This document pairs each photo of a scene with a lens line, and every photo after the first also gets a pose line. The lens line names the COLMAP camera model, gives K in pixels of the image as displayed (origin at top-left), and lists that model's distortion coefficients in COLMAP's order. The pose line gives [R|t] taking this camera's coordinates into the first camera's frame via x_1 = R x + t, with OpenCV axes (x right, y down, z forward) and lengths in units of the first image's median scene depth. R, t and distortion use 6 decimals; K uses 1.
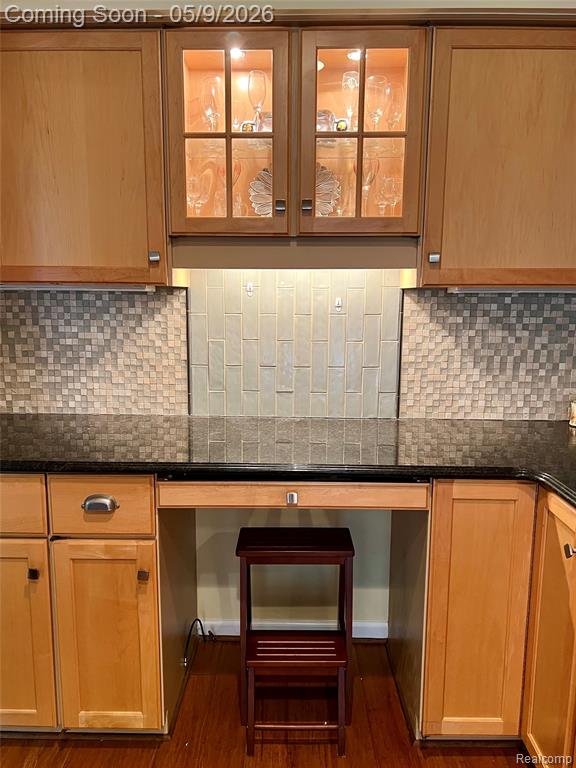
lens RADIAL K [[577.9, 0, 288.3], [0, 577.9, 389.5], [0, 0, 1]] dist [0.093466, -0.138035]
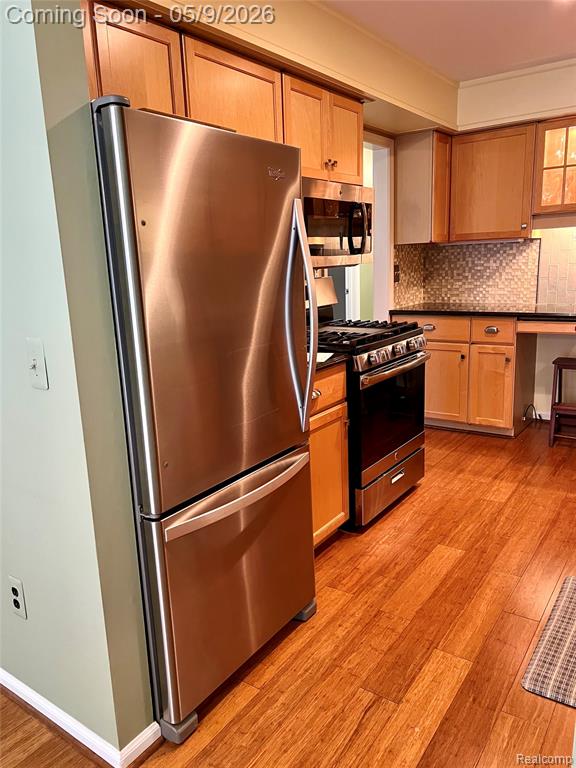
lens RADIAL K [[580.7, 0, 285.3], [0, 580.7, 390.0], [0, 0, 1]] dist [0.018704, -0.003544]
pose [[0.817939, 0.088759, -0.568417, 0.297668], [-0.047457, 0.995069, 0.087093, 0.213500], [0.573344, -0.044261, 0.818118, -1.182822]]
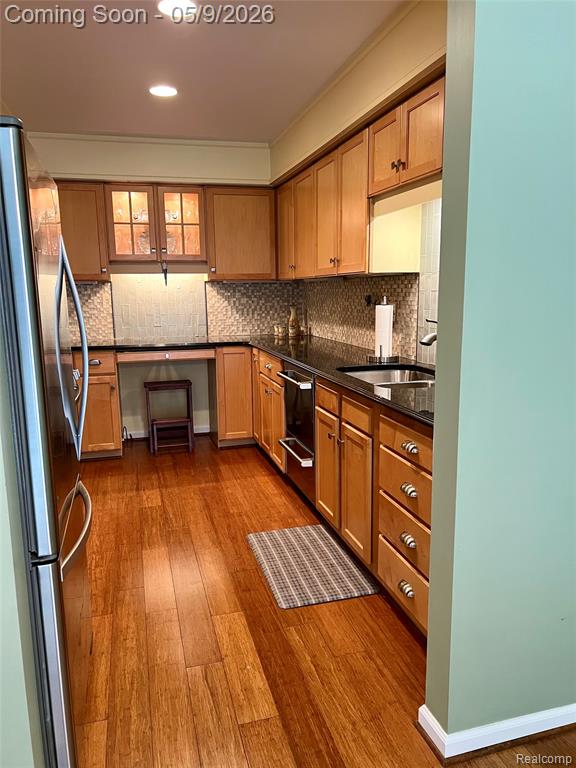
lens RADIAL K [[577.9, 0, 288.3], [0, 577.9, 389.5], [0, 0, 1]] dist [0.093466, -0.138035]
pose [[0.962425, -0.064627, 0.263746, -0.136489], [0.061648, 0.997906, 0.019563, 0.250004], [-0.264458, -0.002568, 0.964394, -1.423802]]
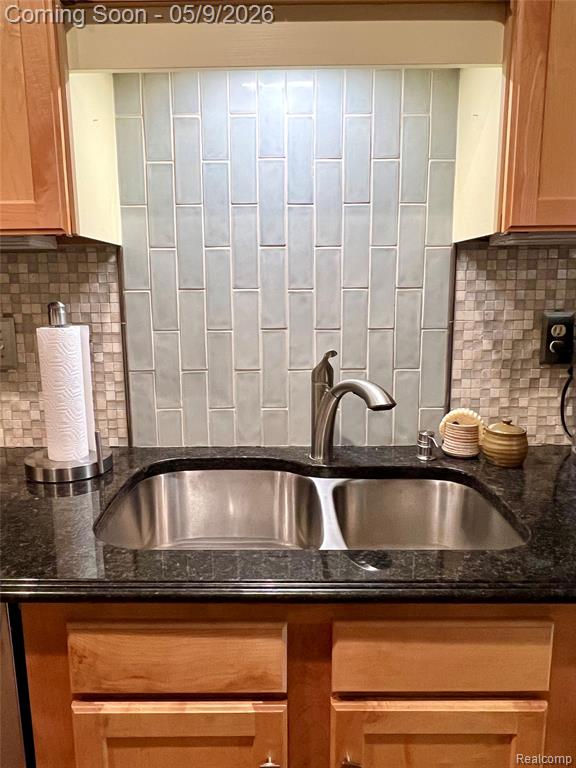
lens RADIAL K [[560.8, 0, 288.0], [0, 560.8, 384.0], [0, 0, 1]] dist [0.003394, -0.003407]
pose [[0.004315, -0.181801, 0.983326, -0.025989], [0.168090, 0.969475, 0.178503, 0.062994], [-0.985762, 0.164517, 0.034743, -0.217325]]
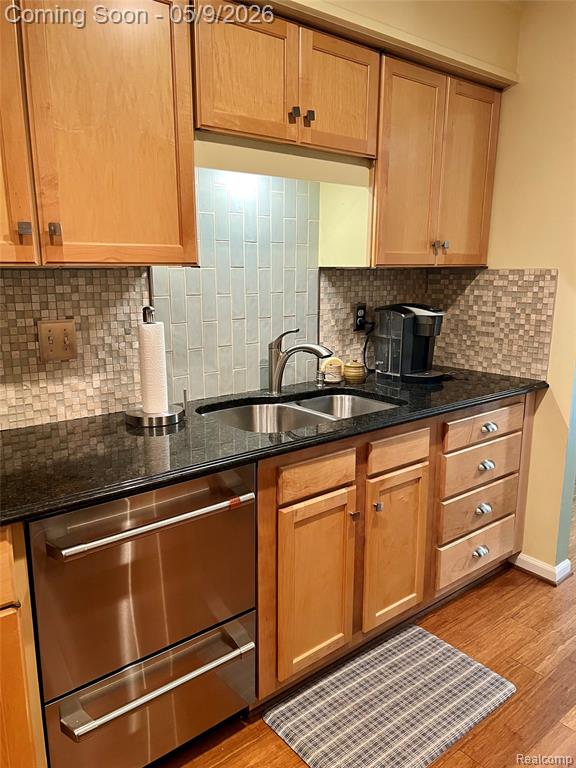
lens RADIAL K [[568.6, 0, 288.3], [0, 568.6, 398.2], [0, 0, 1]] dist [0.085109, -0.094511]
pose [[-0.637397, -0.170237, 0.751495, -0.256589], [0.123554, 0.940089, 0.317754, -0.071190], [-0.760566, 0.295385, -0.578176, 0.389282]]
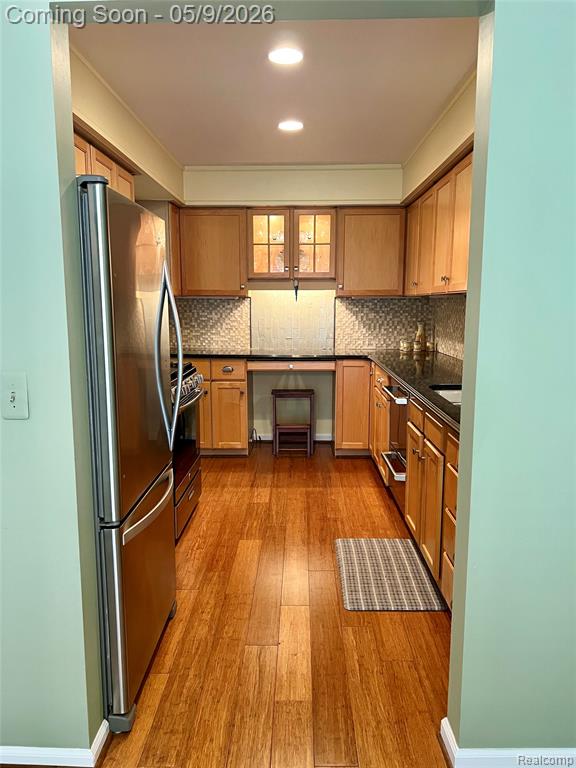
lens RADIAL K [[577.9, 0, 288.3], [0, 577.9, 389.5], [0, 0, 1]] dist [0.093466, -0.138035]
pose [[0.999875, -0.003007, -0.015507, 0.029519], [0.002857, 0.999949, -0.009681, 0.255834], [0.015535, 0.009636, 0.999833, -1.536700]]
